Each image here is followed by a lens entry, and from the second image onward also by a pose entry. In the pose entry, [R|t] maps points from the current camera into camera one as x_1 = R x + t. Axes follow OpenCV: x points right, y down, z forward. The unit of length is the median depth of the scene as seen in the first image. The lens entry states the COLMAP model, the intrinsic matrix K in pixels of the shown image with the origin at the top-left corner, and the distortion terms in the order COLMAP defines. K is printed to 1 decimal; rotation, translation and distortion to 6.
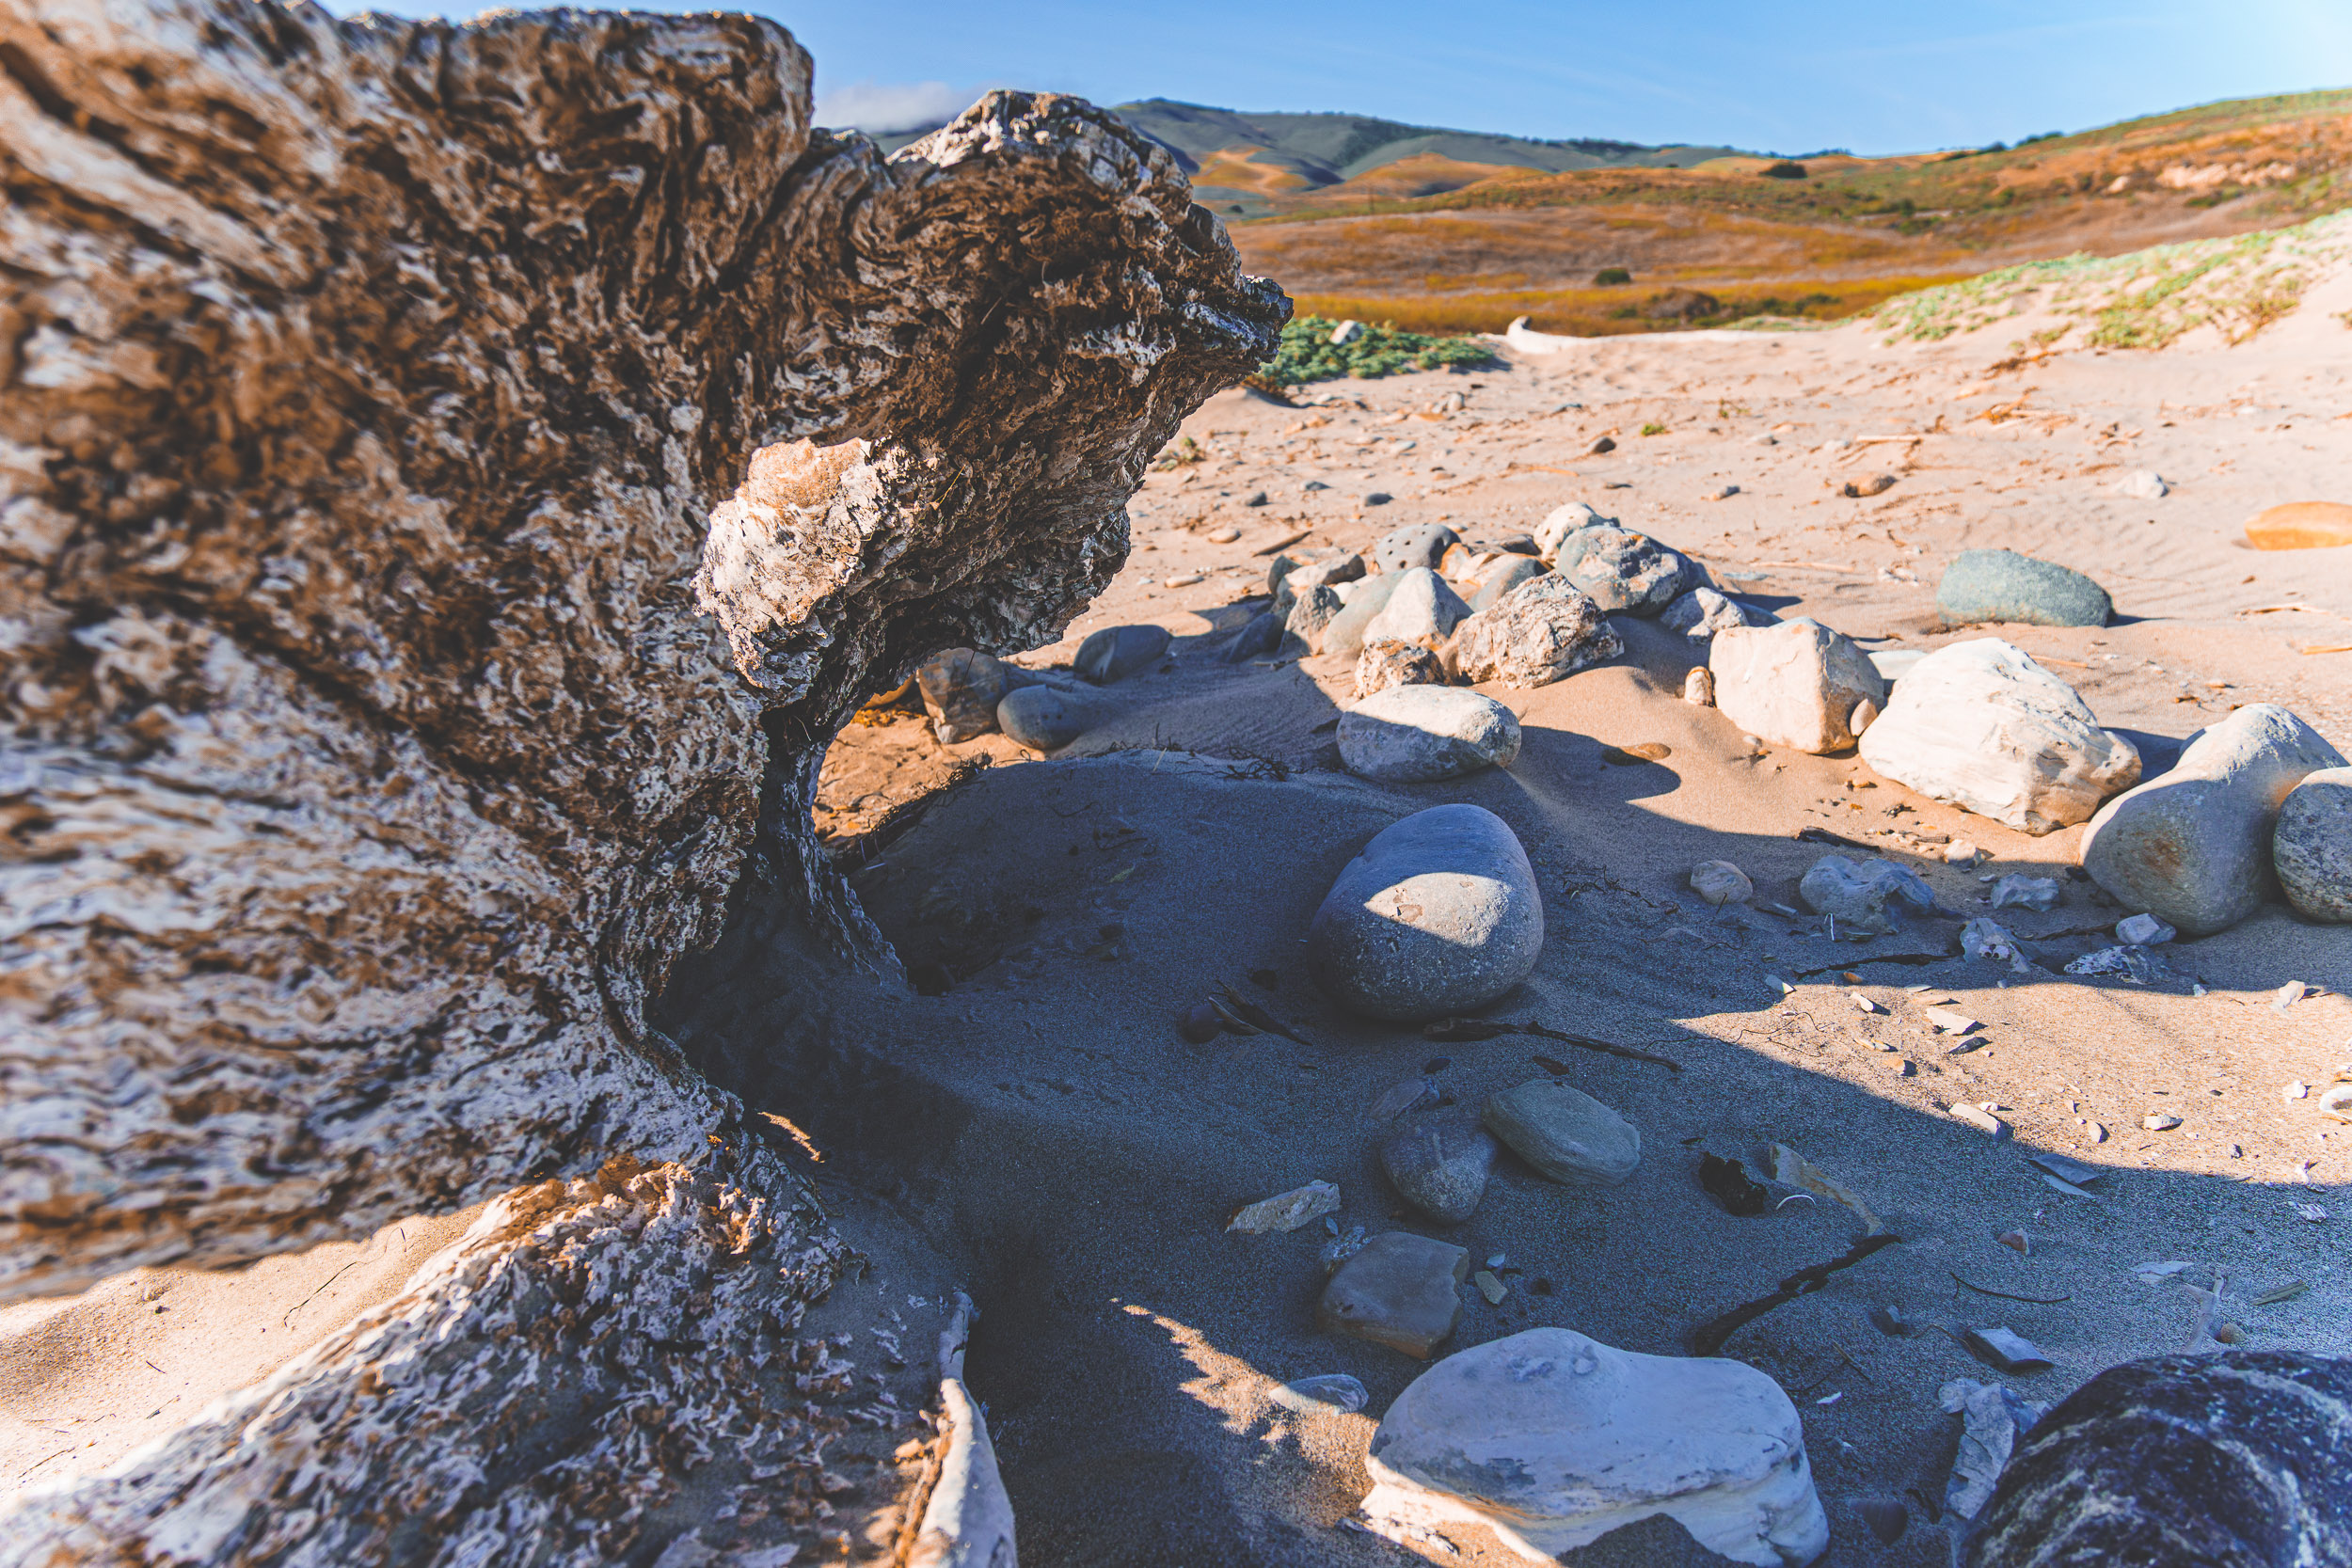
lens RADIAL K [[1662.0, 0, 1180.8], [0, 1662.0, 789.8], [0, 0, 1]] dist [0.004401, -0.000502]
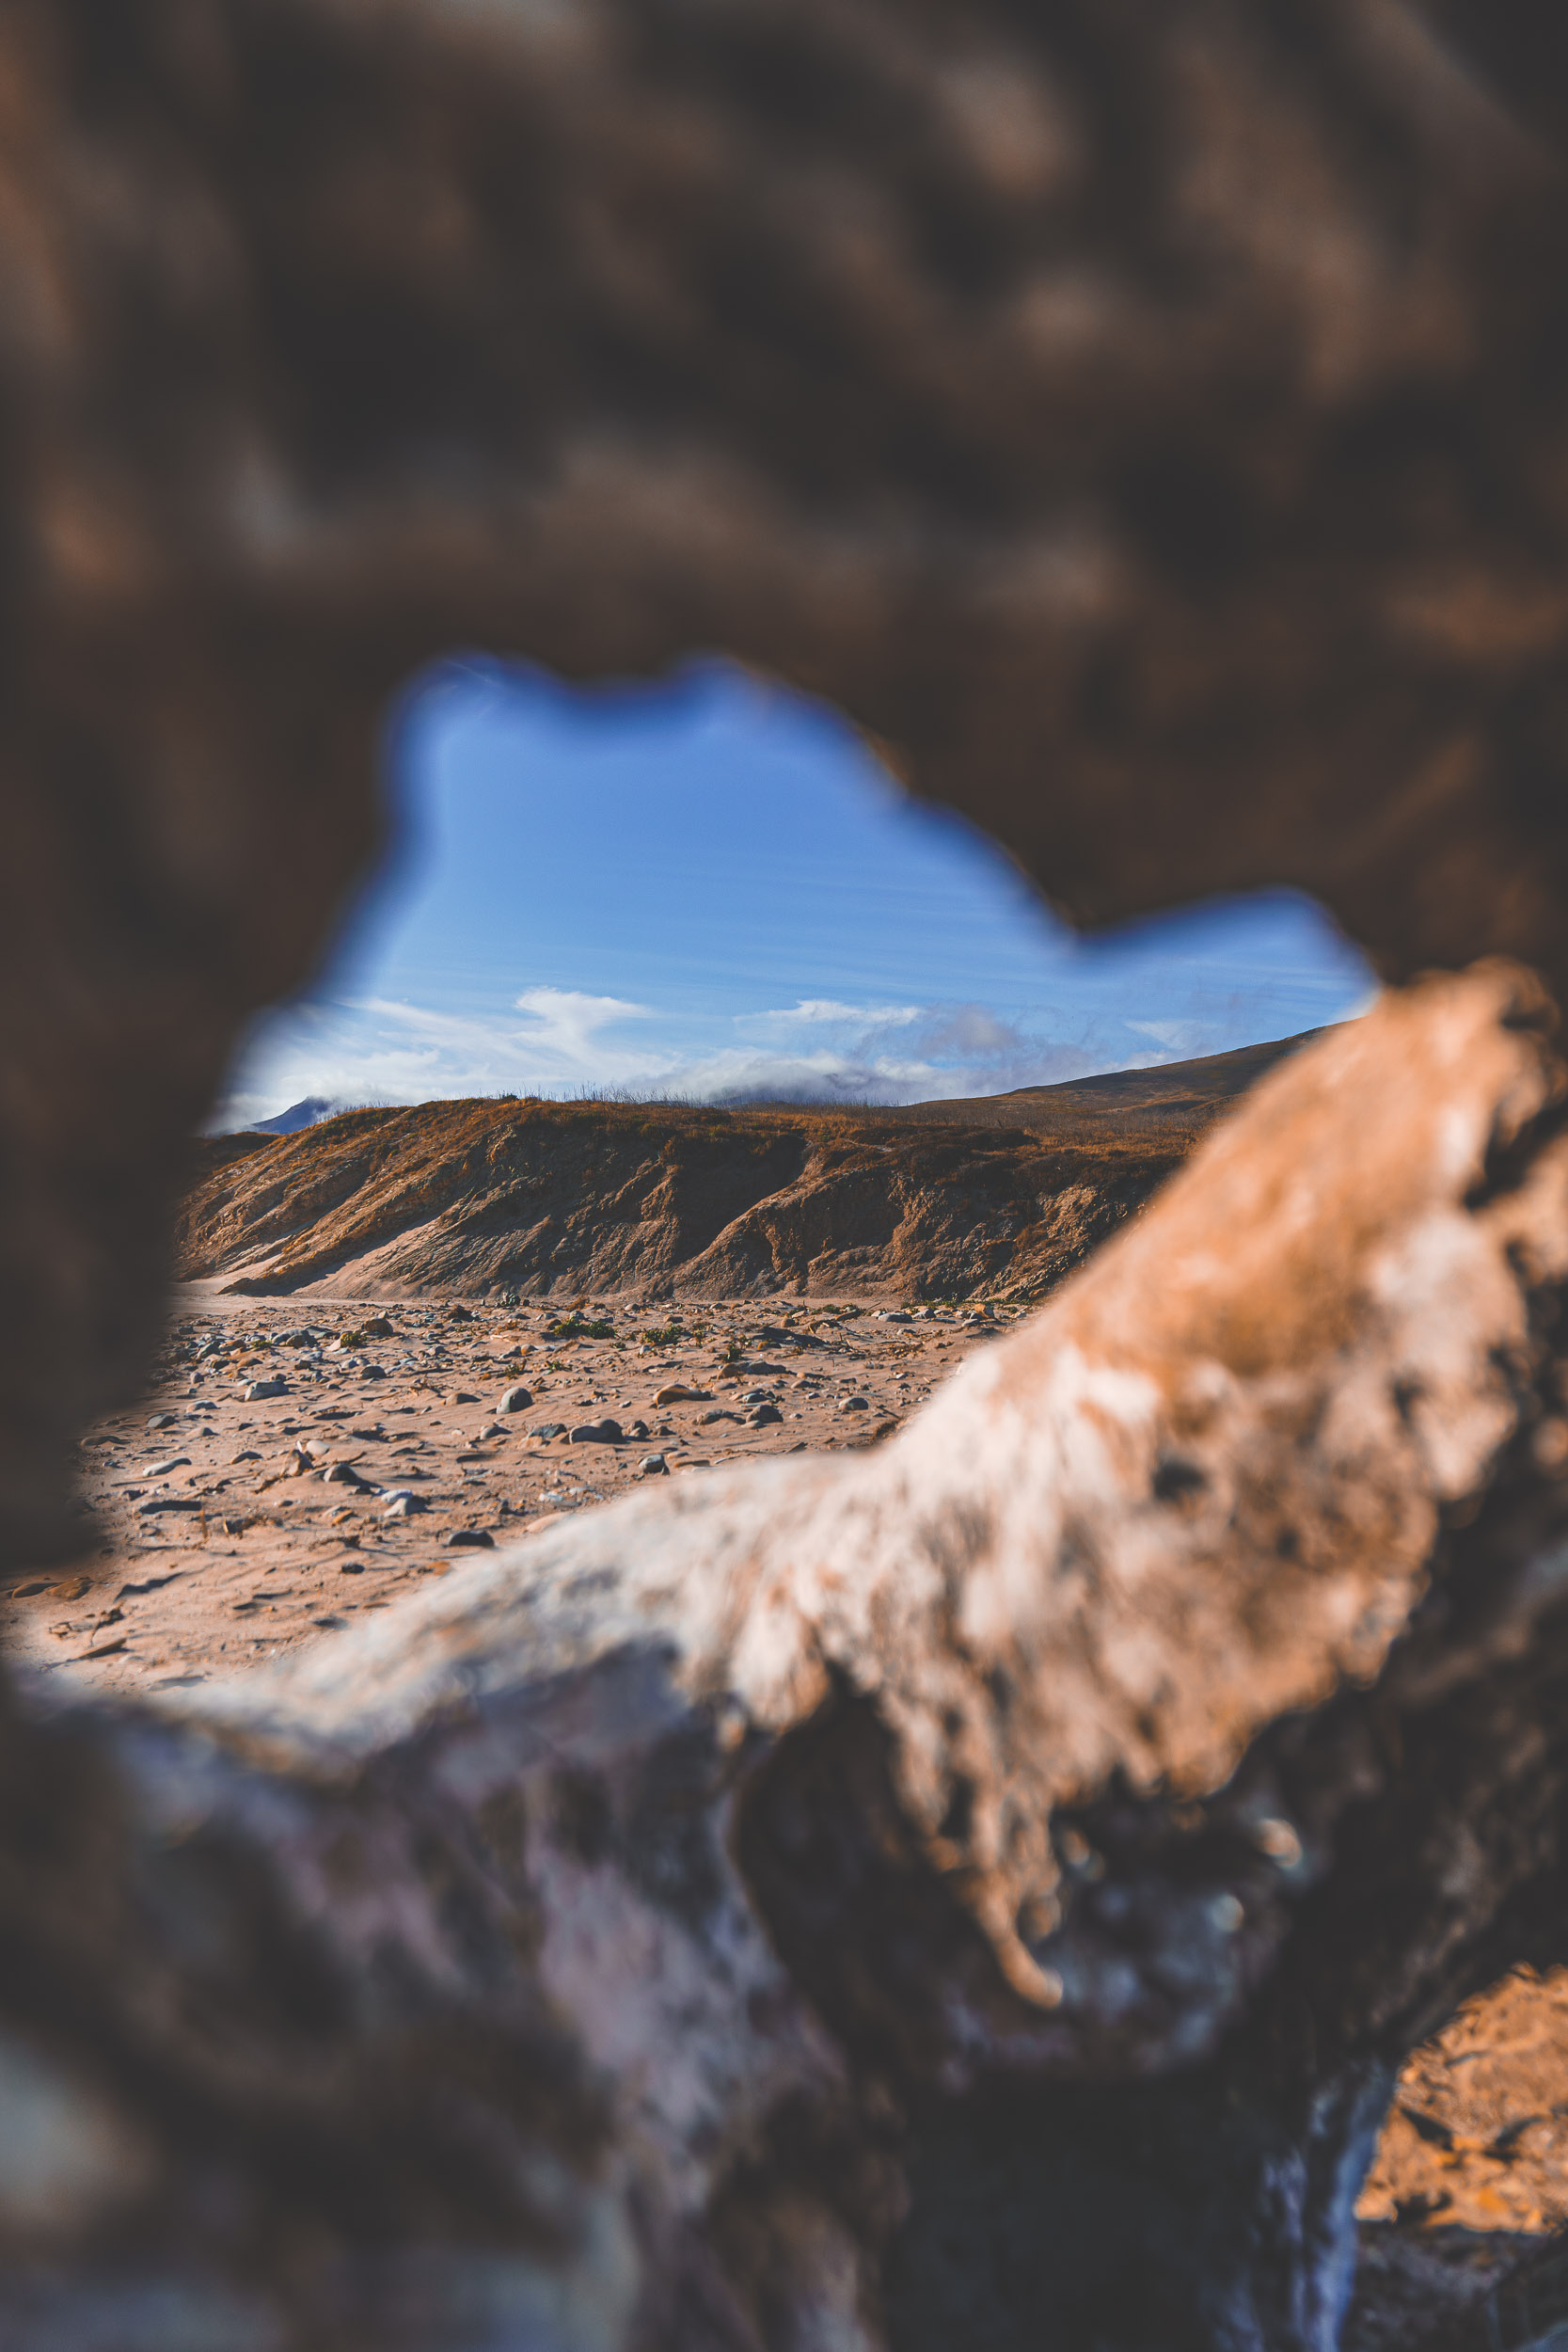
lens RADIAL K [[2483.3, 0, 789.3], [0, 2483.3, 1187.7], [0, 0, 1]] dist [-0.026829, 0.000000]
pose [[0.869086, 0.012882, -0.494494, -0.084666], [-0.151202, 0.958733, -0.240766, -0.086516], [0.470986, 0.284015, 0.835169, 0.589262]]
